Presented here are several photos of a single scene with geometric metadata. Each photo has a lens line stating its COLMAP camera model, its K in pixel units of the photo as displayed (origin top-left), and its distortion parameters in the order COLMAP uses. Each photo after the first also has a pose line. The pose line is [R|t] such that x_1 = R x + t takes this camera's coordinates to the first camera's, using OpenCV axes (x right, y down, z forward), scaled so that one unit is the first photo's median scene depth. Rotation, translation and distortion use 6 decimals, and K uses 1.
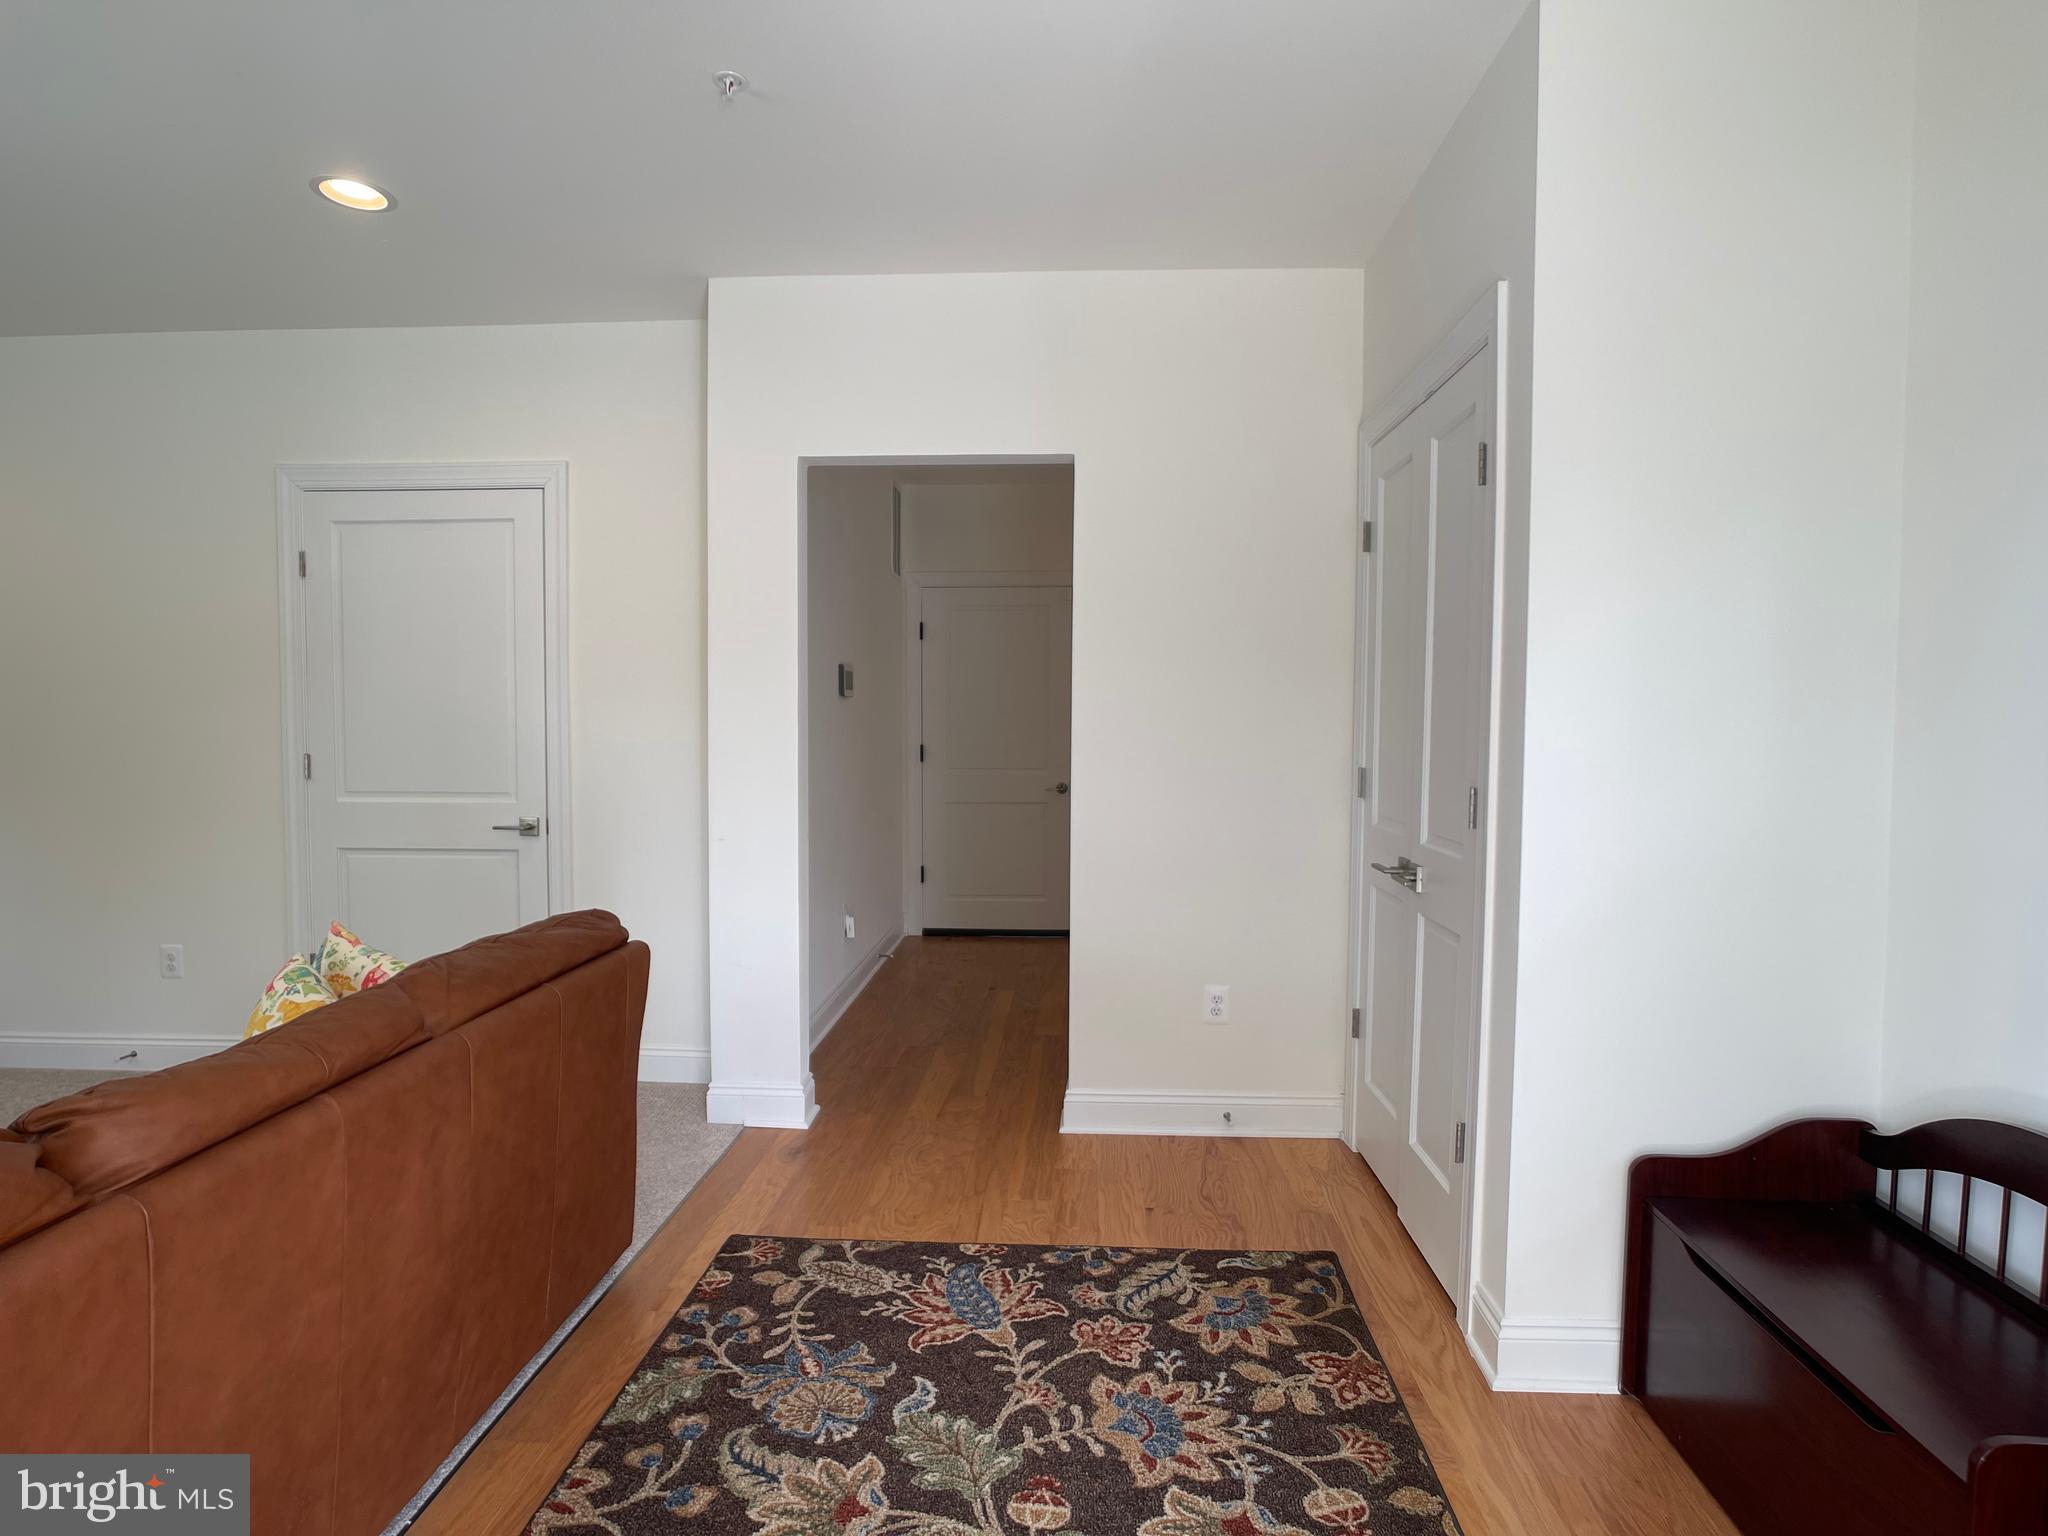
lens RADIAL K [[1049.8, 0, 1022.7], [0, 1049.8, 786.5], [0, 0, 1]] dist [-0.025555, 0.008404]
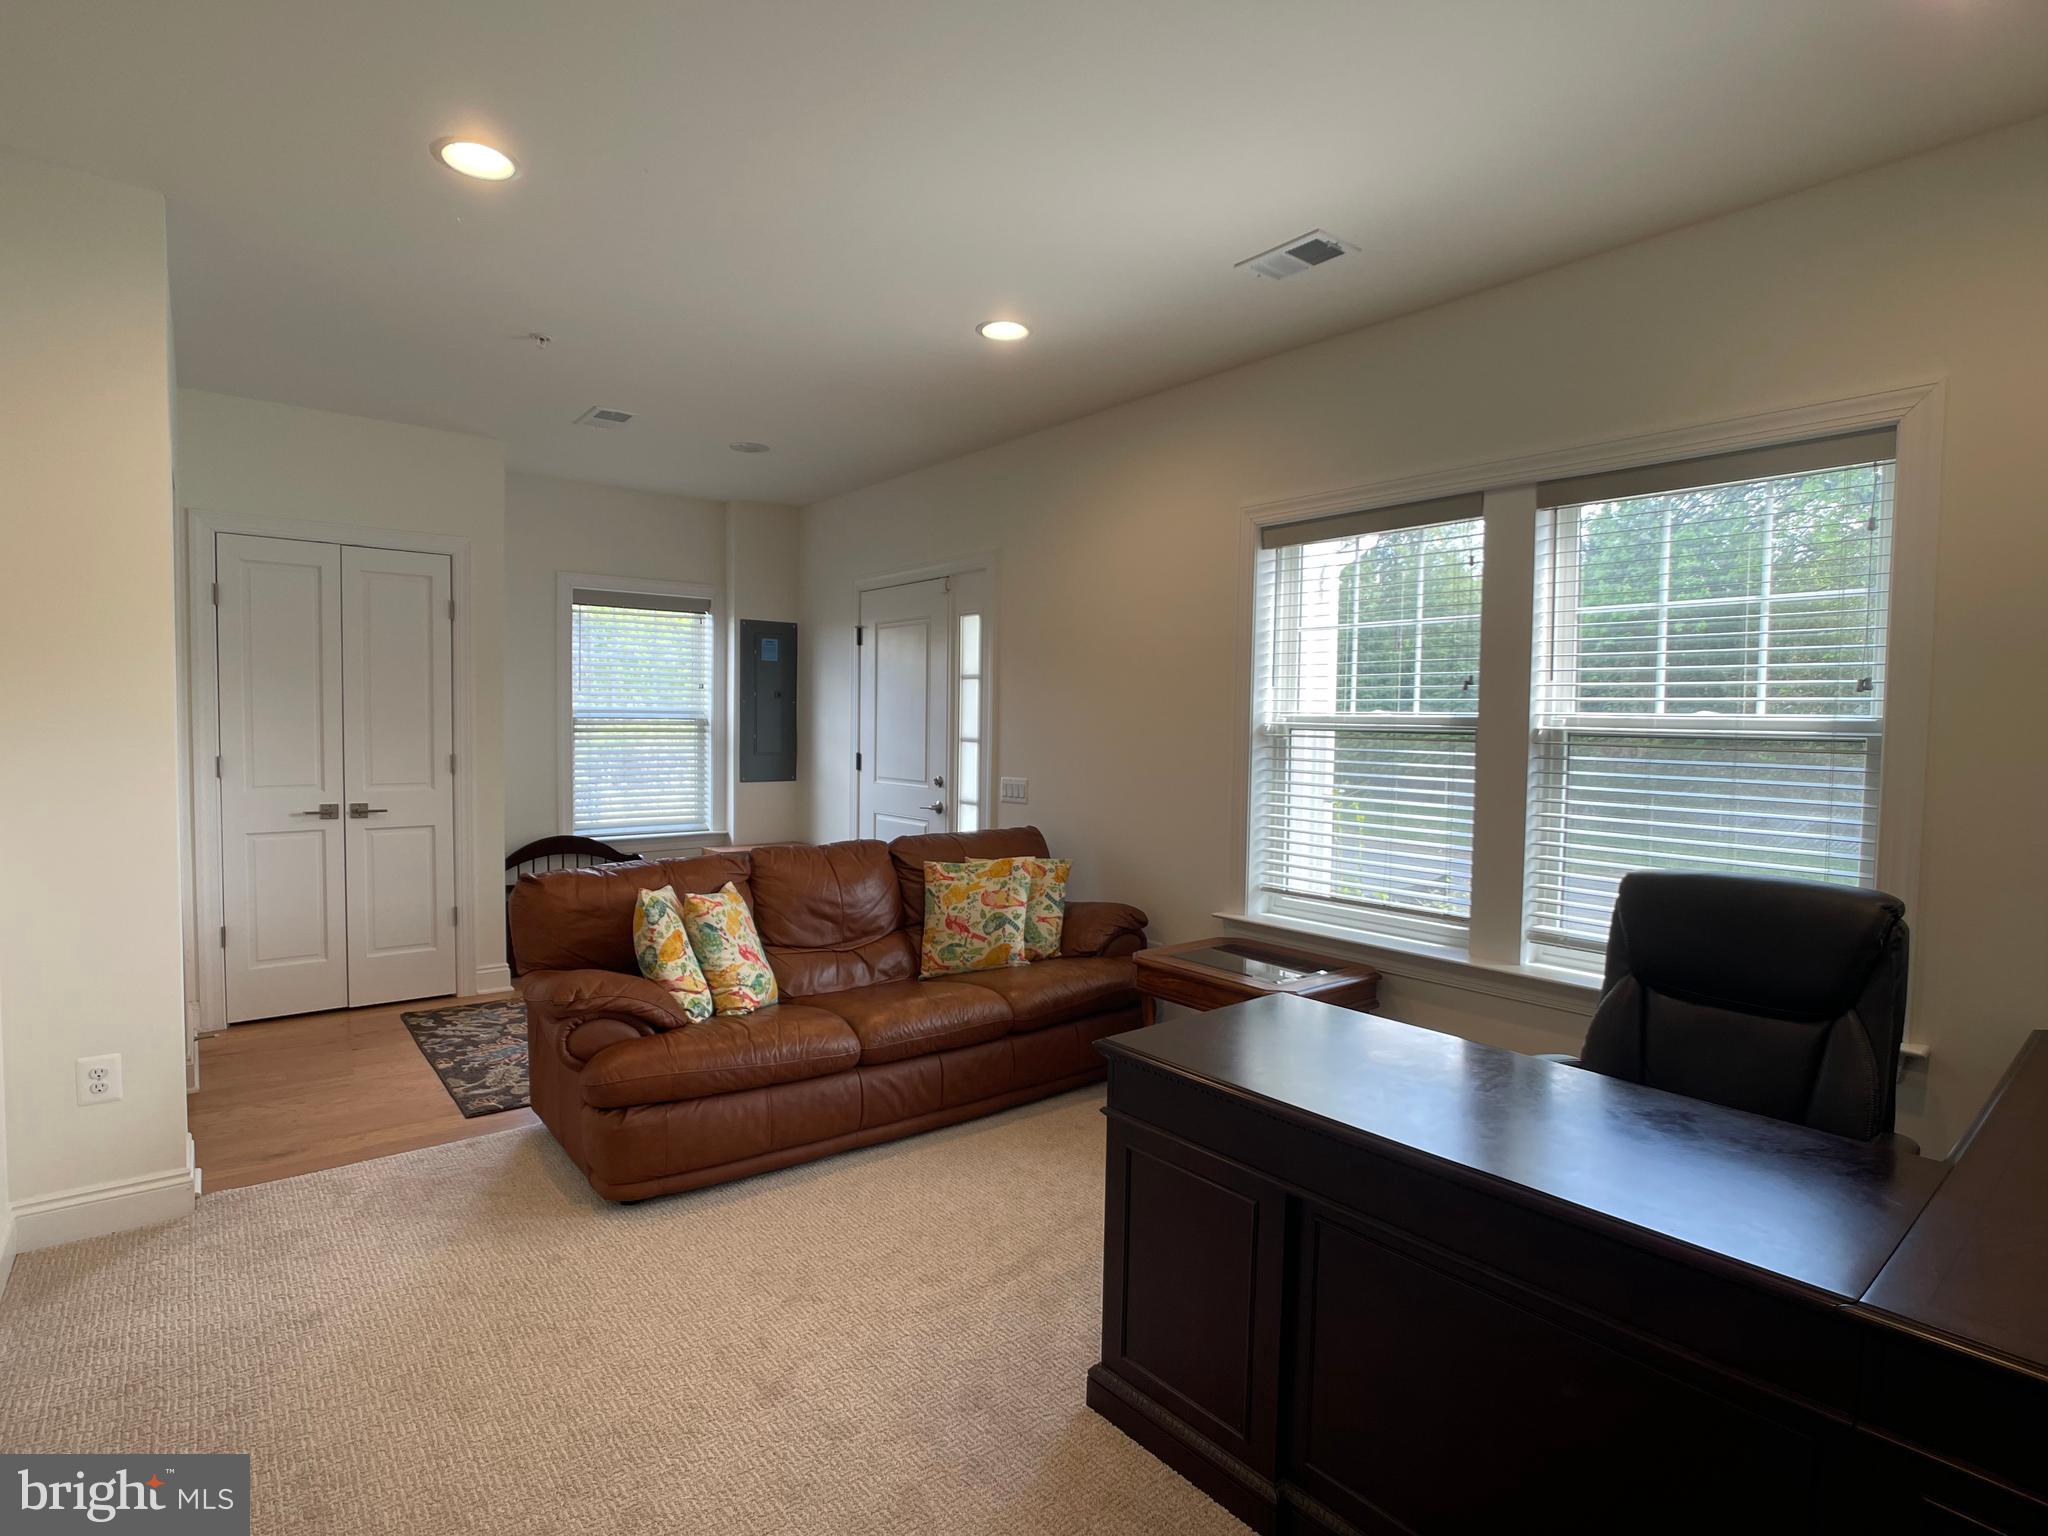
lens RADIAL K [[1049.8, 0, 1022.7], [0, 1049.8, 786.5], [0, 0, 1]] dist [-0.025555, 0.008404]
pose [[-0.681639, -0.056909, 0.729472, -1.914857], [0.016079, 0.995565, 0.092692, -0.130232], [-0.731512, 0.074911, -0.677701, 1.487004]]
